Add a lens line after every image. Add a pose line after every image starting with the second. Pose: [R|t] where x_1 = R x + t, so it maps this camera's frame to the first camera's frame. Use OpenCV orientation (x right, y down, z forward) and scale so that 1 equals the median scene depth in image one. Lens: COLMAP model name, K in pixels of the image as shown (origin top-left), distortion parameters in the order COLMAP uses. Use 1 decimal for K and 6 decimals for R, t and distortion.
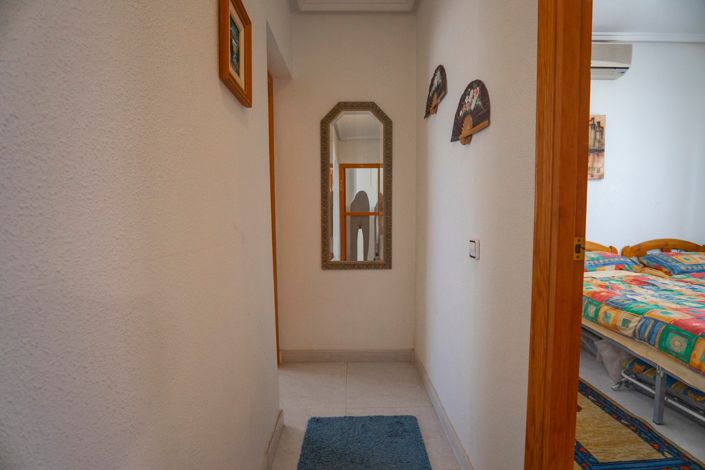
lens RADIAL K [[342.8, 0, 350.5], [0, 342.8, 237.6], [0, 0, 1]] dist [-0.032835, 0.006214]
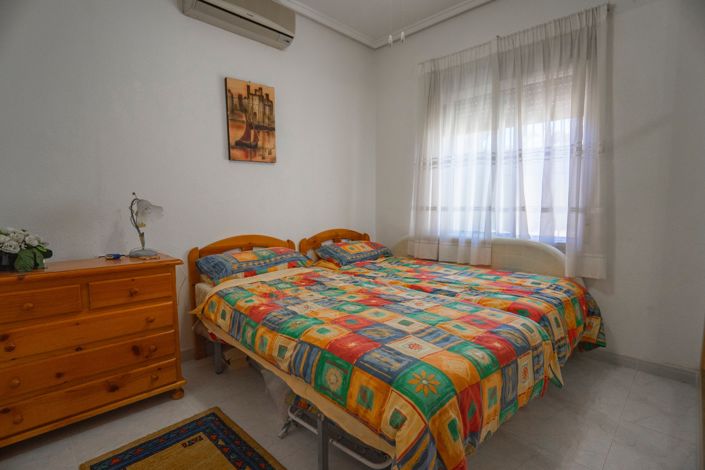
lens RADIAL K [[342.8, 0, 350.6], [0, 342.8, 235.6], [0, 0, 1]] dist [-0.032835, 0.006214]
pose [[0.724589, -0.051170, 0.687279, 0.351795], [0.048971, 0.998542, 0.022715, 0.002021], [-0.687439, 0.017198, 0.726039, 0.298193]]
